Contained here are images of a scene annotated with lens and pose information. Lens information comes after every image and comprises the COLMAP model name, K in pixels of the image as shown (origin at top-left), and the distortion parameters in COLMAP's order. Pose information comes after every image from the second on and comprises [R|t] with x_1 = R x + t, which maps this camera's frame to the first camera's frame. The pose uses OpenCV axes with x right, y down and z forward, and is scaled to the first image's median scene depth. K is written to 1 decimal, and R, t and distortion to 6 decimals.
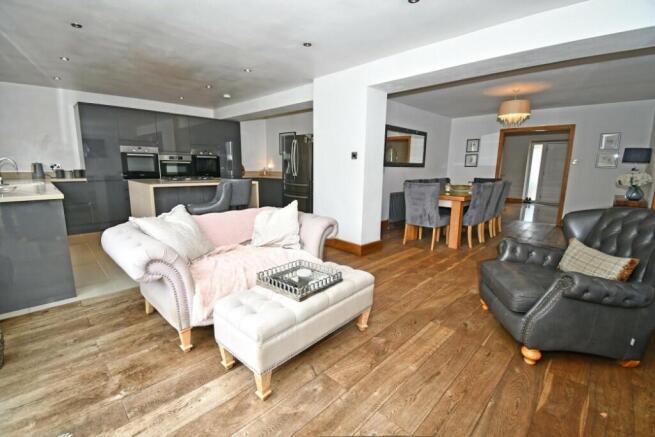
lens RADIAL K [[294.6, 0, 326.3], [0, 294.6, 219.4], [0, 0, 1]] dist [-0.025078, -0.001785]
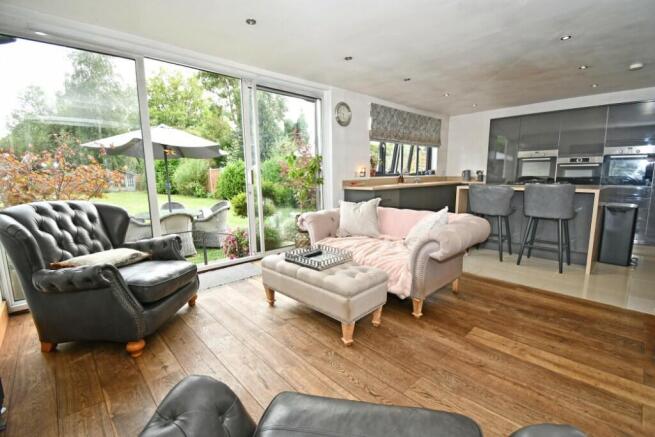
lens RADIAL K [[294.6, 0, 329.1], [0, 294.6, 221.7], [0, 0, 1]] dist [-0.025078, -0.001785]
pose [[-0.060841, 0.143325, -0.987804, 0.431225], [-0.160822, 0.975300, 0.151416, -0.054863], [0.985106, 0.168073, -0.036289, 0.406490]]
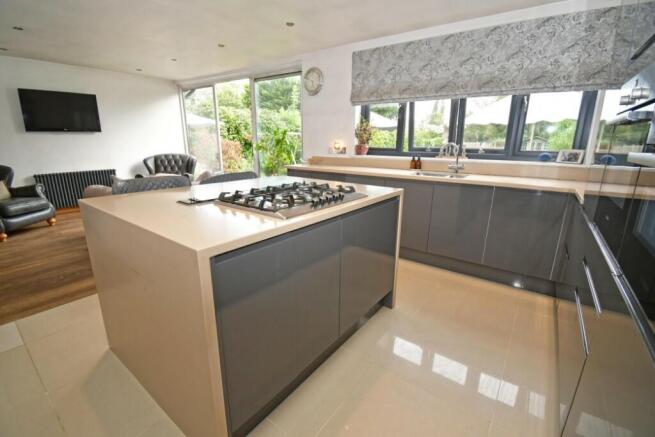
lens RADIAL K [[294.6, 0, 325.5], [0, 294.6, 222.2], [0, 0, 1]] dist [-0.025078, -0.001785]
pose [[-0.992583, 0.003811, -0.121506, -0.459715], [-0.048362, 0.904632, 0.423440, -0.243120], [0.111532, 0.426176, -0.897739, 1.263617]]
